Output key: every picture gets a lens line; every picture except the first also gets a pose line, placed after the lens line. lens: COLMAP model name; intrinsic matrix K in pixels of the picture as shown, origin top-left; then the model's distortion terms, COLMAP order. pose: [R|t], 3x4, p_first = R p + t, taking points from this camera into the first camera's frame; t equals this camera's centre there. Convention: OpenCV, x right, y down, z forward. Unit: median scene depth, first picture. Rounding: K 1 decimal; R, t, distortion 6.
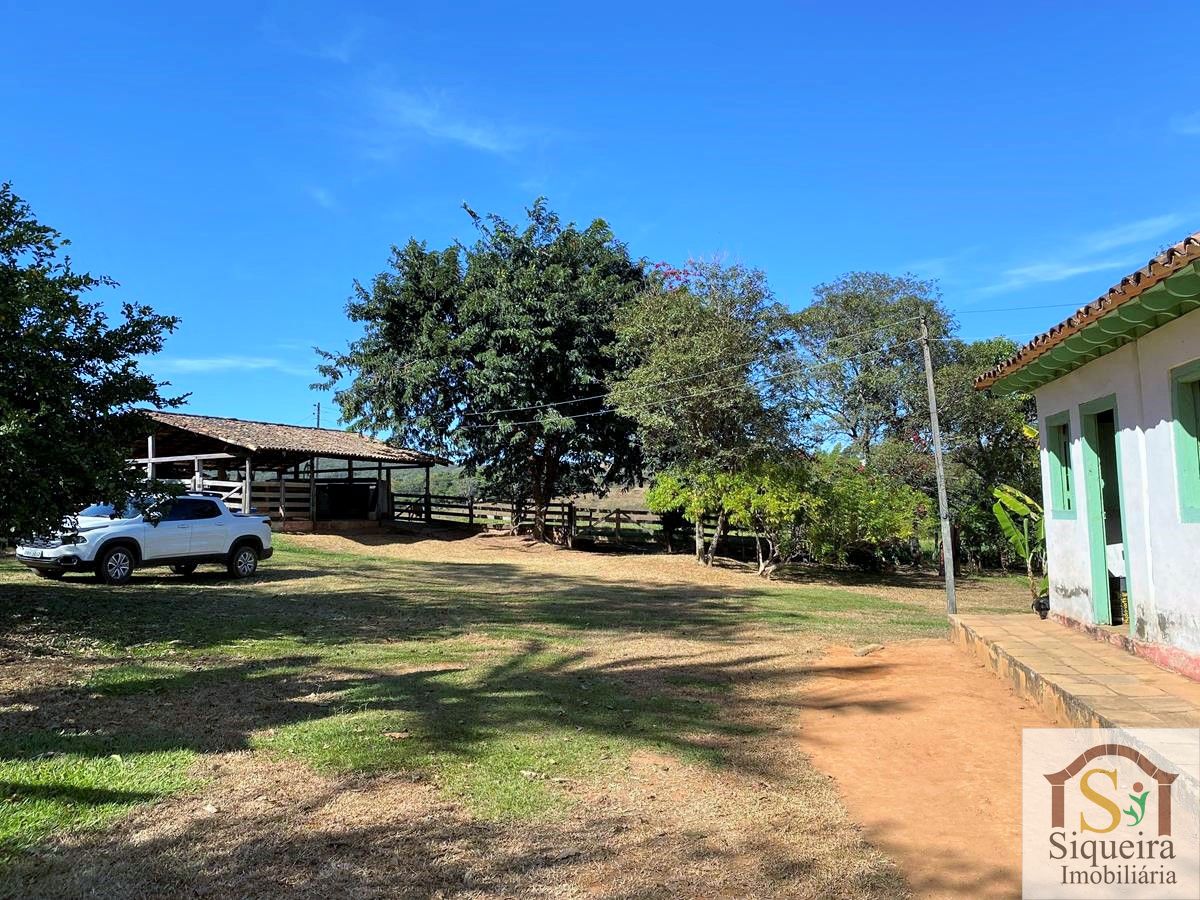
lens RADIAL K [[918.5, 0, 600.3], [0, 918.5, 451.0], [0, 0, 1]] dist [0.008024, 0.005824]
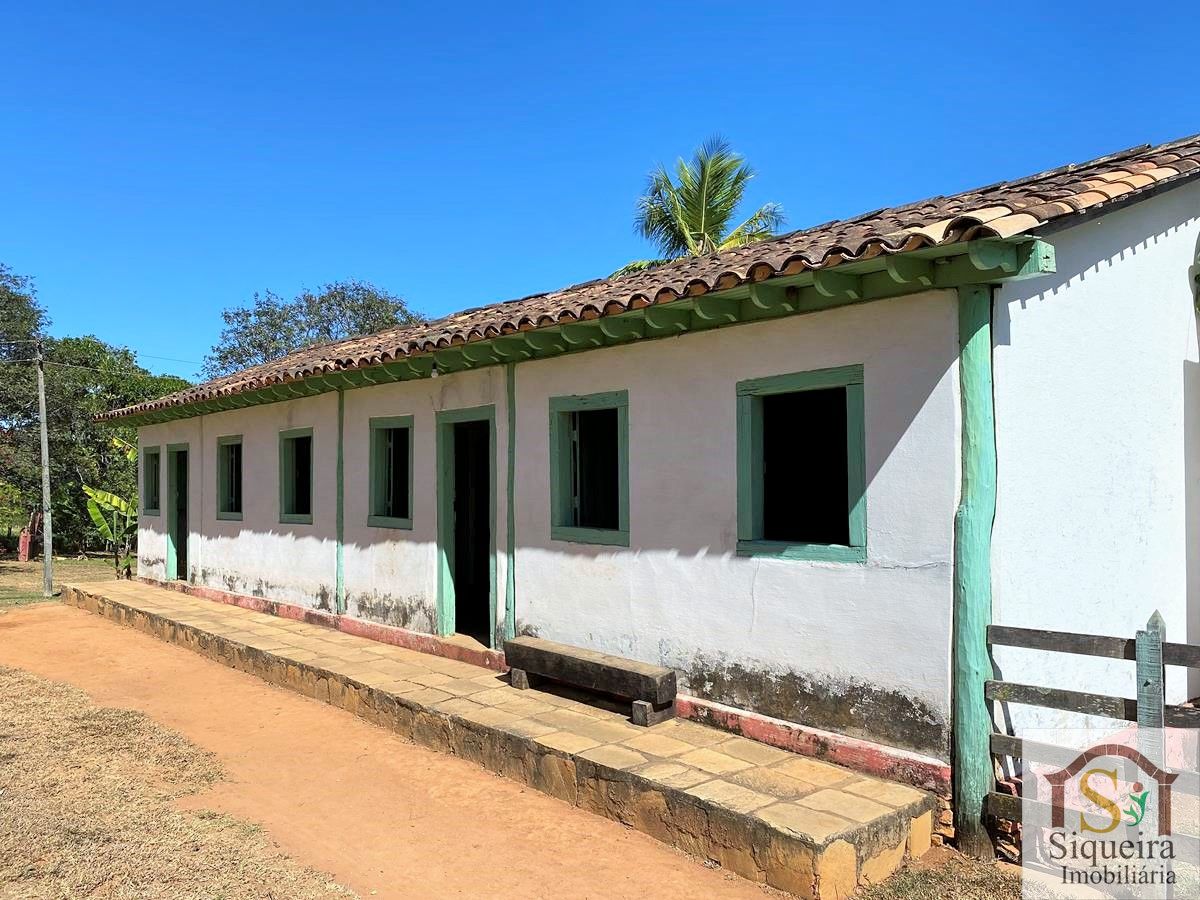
lens RADIAL K [[918.5, 0, 599.9], [0, 918.5, 456.0], [0, 0, 1]] dist [0.008024, 0.005824]
pose [[0.593176, 0.047857, 0.803649, -0.335495], [-0.065982, 0.997763, -0.010715, -0.066161], [-0.802365, -0.046671, 0.595007, -0.586794]]
